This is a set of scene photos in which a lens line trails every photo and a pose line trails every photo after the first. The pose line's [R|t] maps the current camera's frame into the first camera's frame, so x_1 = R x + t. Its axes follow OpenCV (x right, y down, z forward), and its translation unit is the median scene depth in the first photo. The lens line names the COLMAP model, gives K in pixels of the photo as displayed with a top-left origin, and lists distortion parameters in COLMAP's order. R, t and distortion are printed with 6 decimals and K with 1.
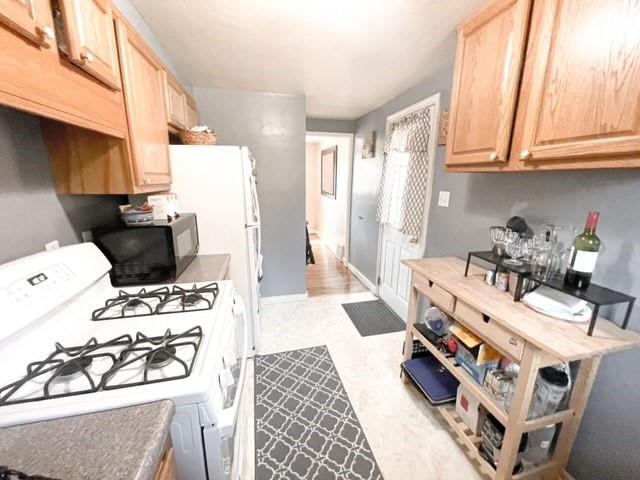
lens RADIAL K [[260.3, 0, 321.8], [0, 260.3, 237.8], [0, 0, 1]] dist [-0.000327, -0.000007]
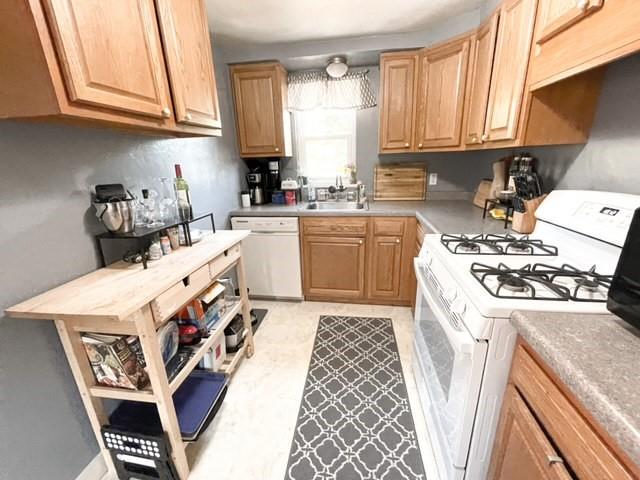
lens RADIAL K [[260.3, 0, 321.5], [0, 260.3, 236.8], [0, 0, 1]] dist [-0.000327, -0.000007]
pose [[-0.929651, -0.089131, 0.357497, -0.199991], [0.104592, 0.866536, 0.488032, -0.266757], [-0.353283, 0.491091, -0.796254, 1.474453]]
